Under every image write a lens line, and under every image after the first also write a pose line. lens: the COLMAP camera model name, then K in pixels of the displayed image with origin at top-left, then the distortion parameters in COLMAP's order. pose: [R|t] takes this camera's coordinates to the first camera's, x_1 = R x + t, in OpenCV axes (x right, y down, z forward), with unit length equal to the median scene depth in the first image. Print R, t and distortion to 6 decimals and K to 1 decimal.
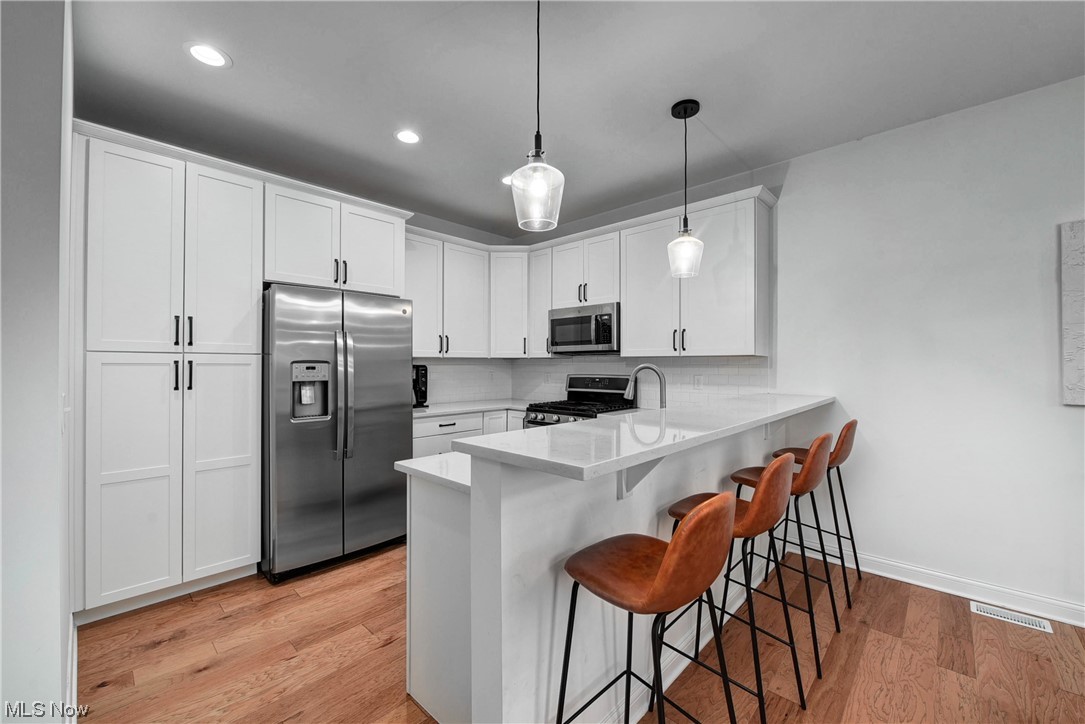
lens RADIAL K [[435.6, 0, 546.9], [0, 435.6, 366.9], [0, 0, 1]] dist [0.002165, -0.000709]
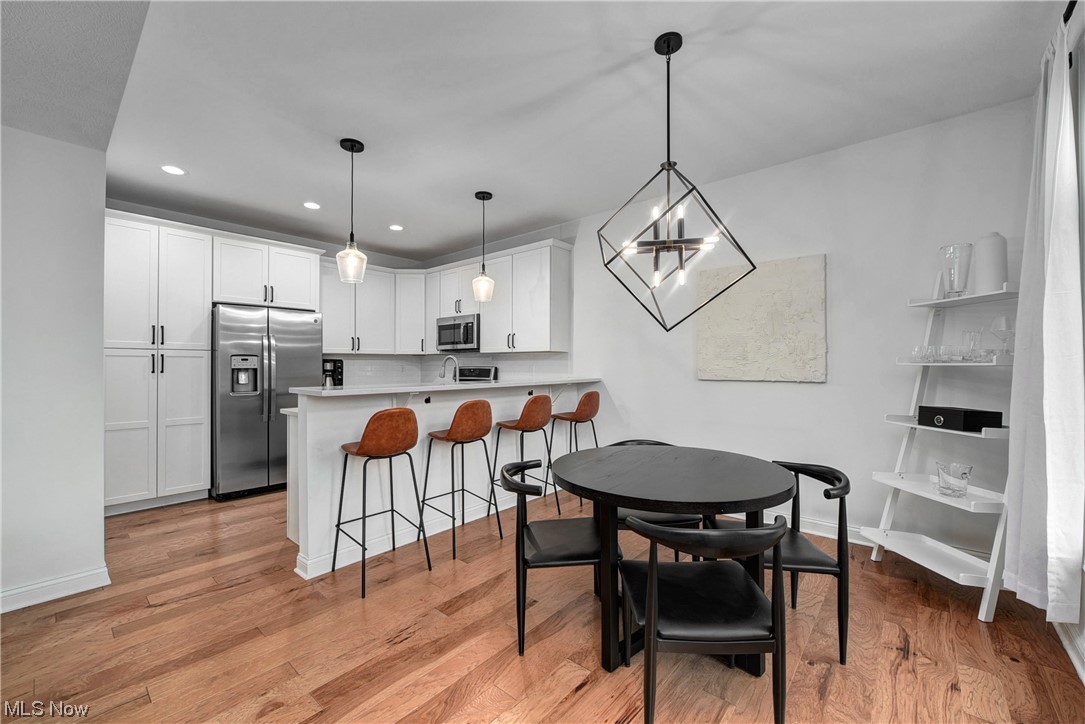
lens RADIAL K [[435.6, 0, 542.3], [0, 435.6, 367.2], [0, 0, 1]] dist [0.002165, -0.000709]
pose [[0.999397, -0.001316, 0.034700, 0.419741], [0.001302, 0.999999, 0.000419, 0.028805], [-0.034701, -0.000373, 0.999398, -0.523056]]
